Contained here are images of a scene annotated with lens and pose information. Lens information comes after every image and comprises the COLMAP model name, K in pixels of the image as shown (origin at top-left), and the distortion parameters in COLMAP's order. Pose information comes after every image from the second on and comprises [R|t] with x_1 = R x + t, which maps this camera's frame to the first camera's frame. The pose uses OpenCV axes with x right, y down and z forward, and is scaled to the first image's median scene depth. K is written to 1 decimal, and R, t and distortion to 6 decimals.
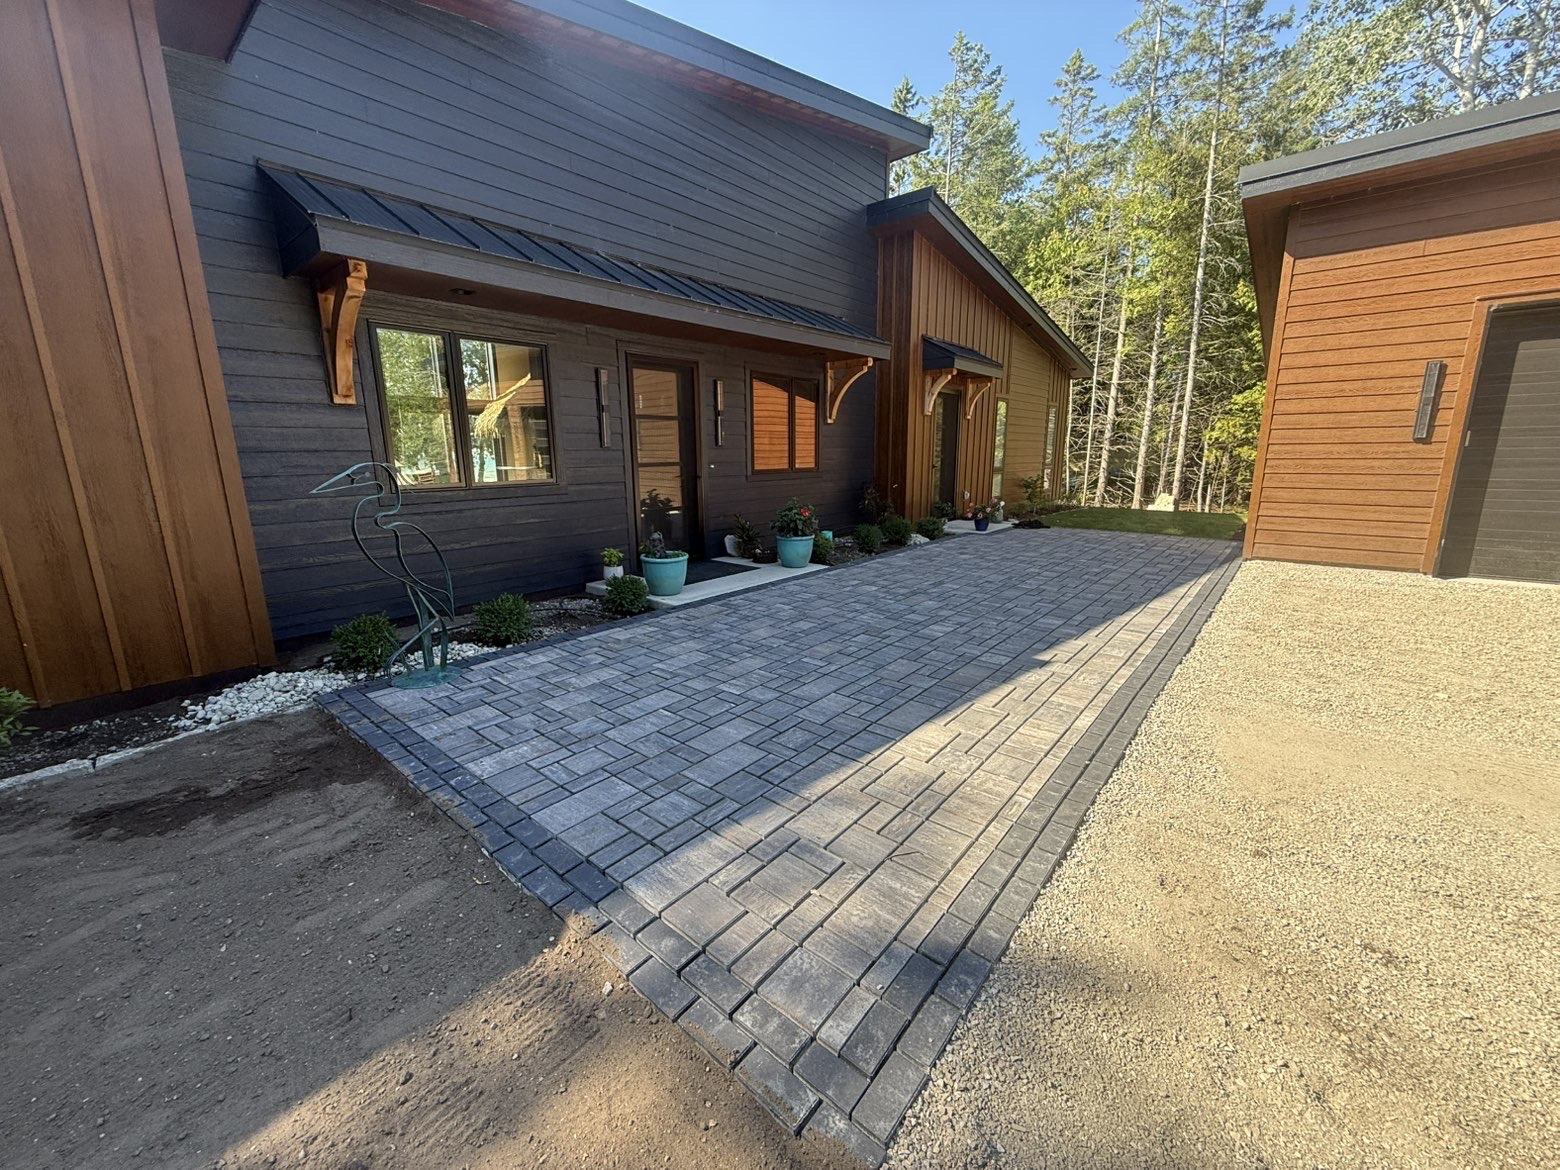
lens RADIAL K [[619.1, 0, 773.1], [0, 619.1, 588.5], [0, 0, 1]] dist [-0.002939, -0.000932]
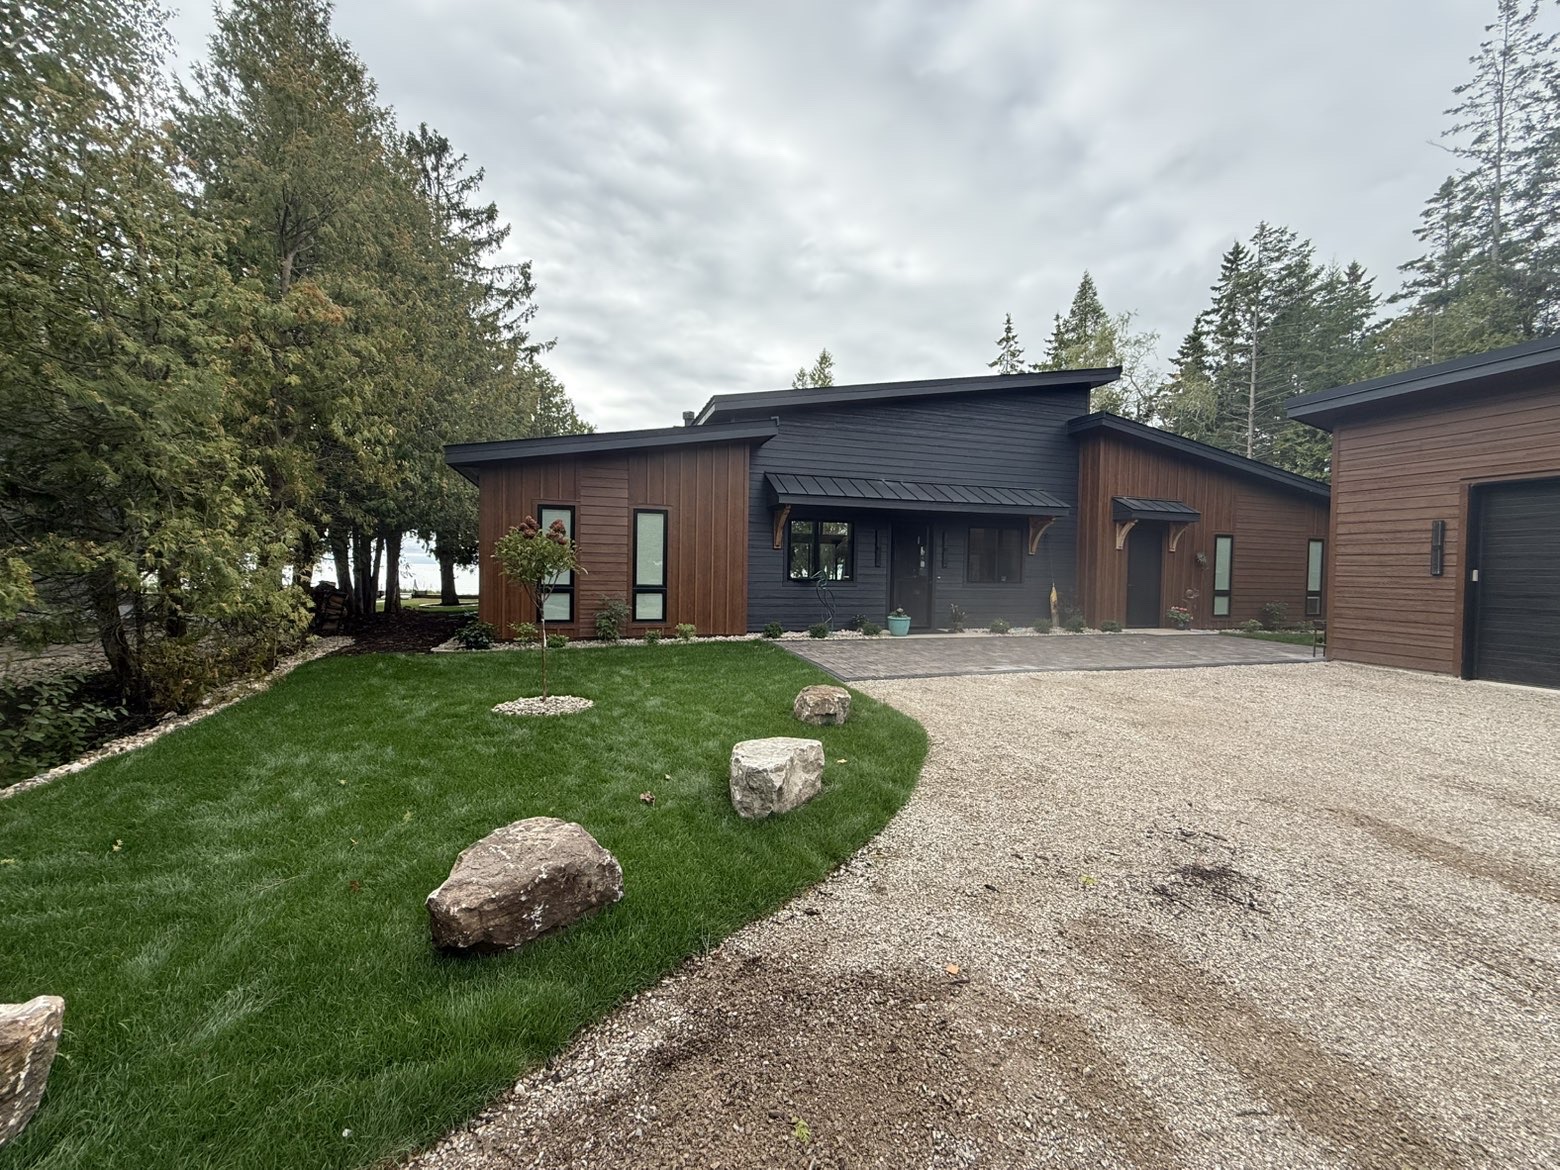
lens RADIAL K [[619.1, 0, 778.7], [0, 619.1, 583.9], [0, 0, 1]] dist [-0.002939, -0.000932]
pose [[0.846475, 0.043464, -0.530652, 0.525885], [-0.144289, 0.978093, -0.150051, 0.183597], [0.512505, 0.203581, 0.834202, -0.844712]]
